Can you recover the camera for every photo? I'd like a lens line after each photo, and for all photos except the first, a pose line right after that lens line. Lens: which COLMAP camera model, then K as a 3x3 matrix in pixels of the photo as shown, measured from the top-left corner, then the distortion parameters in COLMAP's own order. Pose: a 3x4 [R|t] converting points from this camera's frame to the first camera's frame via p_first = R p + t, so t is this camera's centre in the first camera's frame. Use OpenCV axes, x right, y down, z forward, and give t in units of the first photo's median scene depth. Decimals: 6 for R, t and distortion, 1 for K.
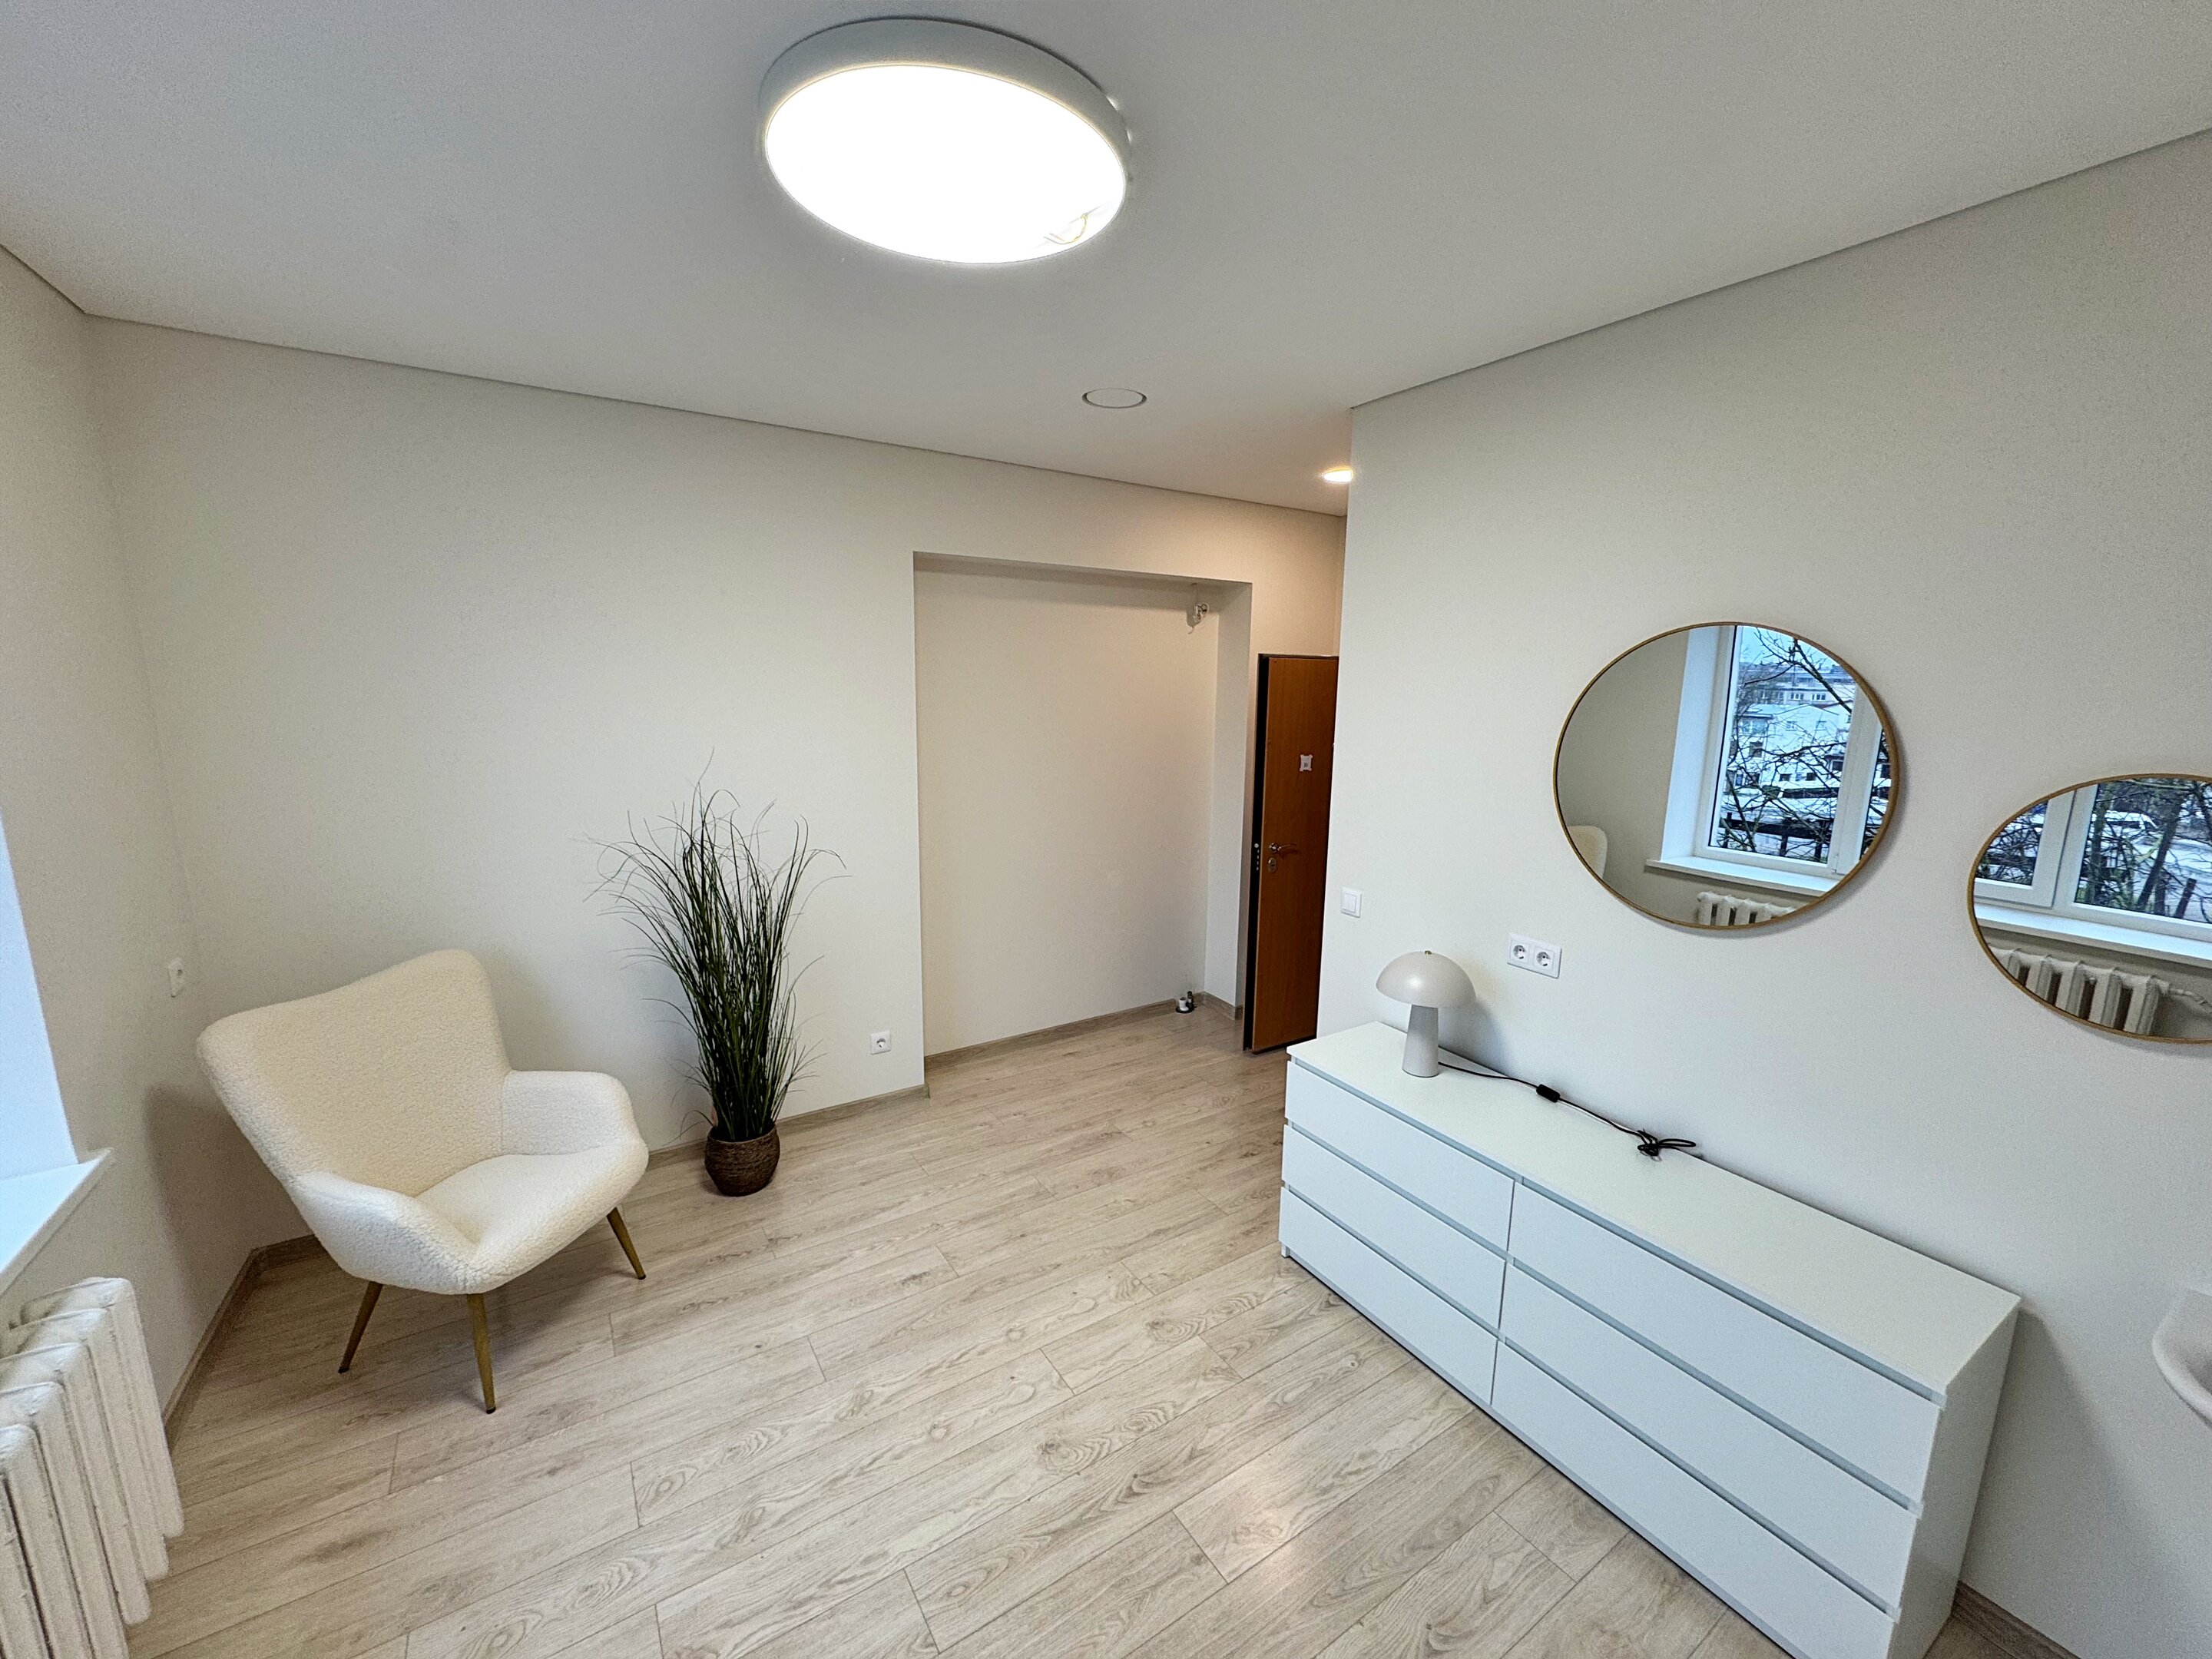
lens RADIAL K [[883.1, 0, 1107.7], [0, 883.1, 840.2], [0, 0, 1]] dist [-0.000424, 0.000159]
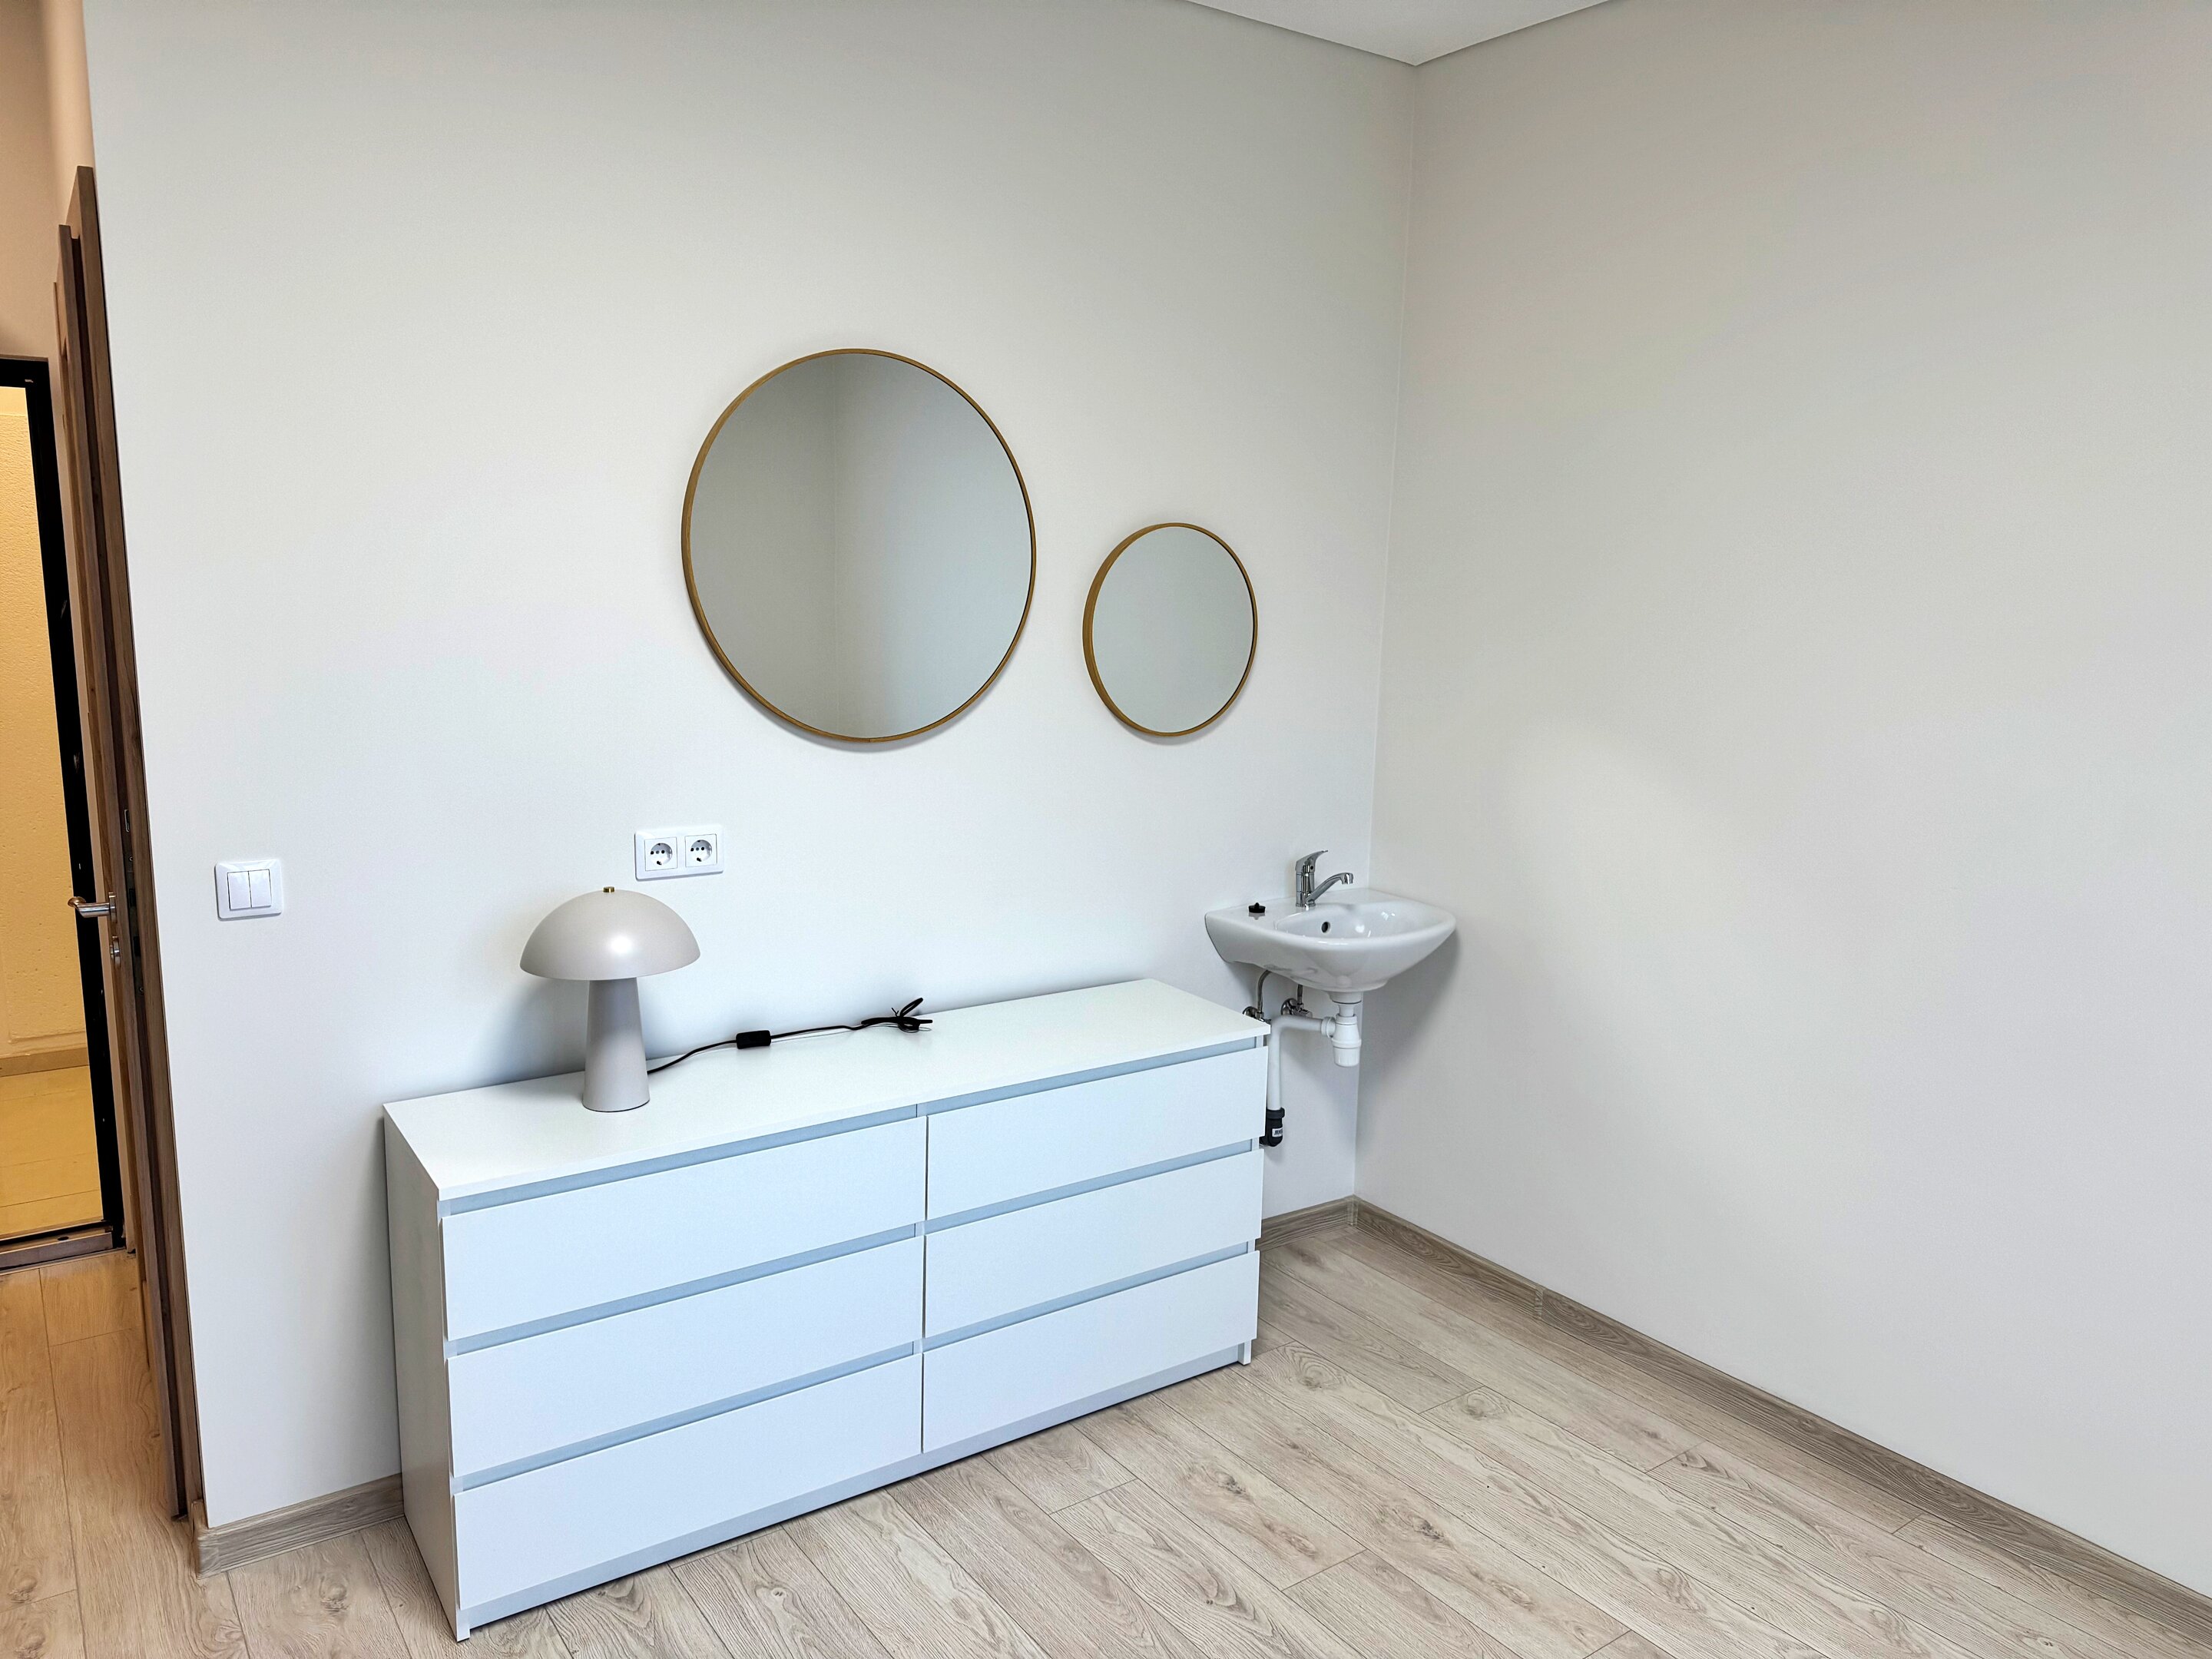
lens RADIAL K [[1547.3, 0, 1103.3], [0, 1547.3, 837.4], [0, 0, 1]] dist [0.055417, -0.074300]
pose [[-0.048259, -0.184053, 0.981731, -0.693572], [0.162570, 0.968323, 0.189531, -0.047053], [-0.985516, 0.168746, -0.016809, 0.782511]]
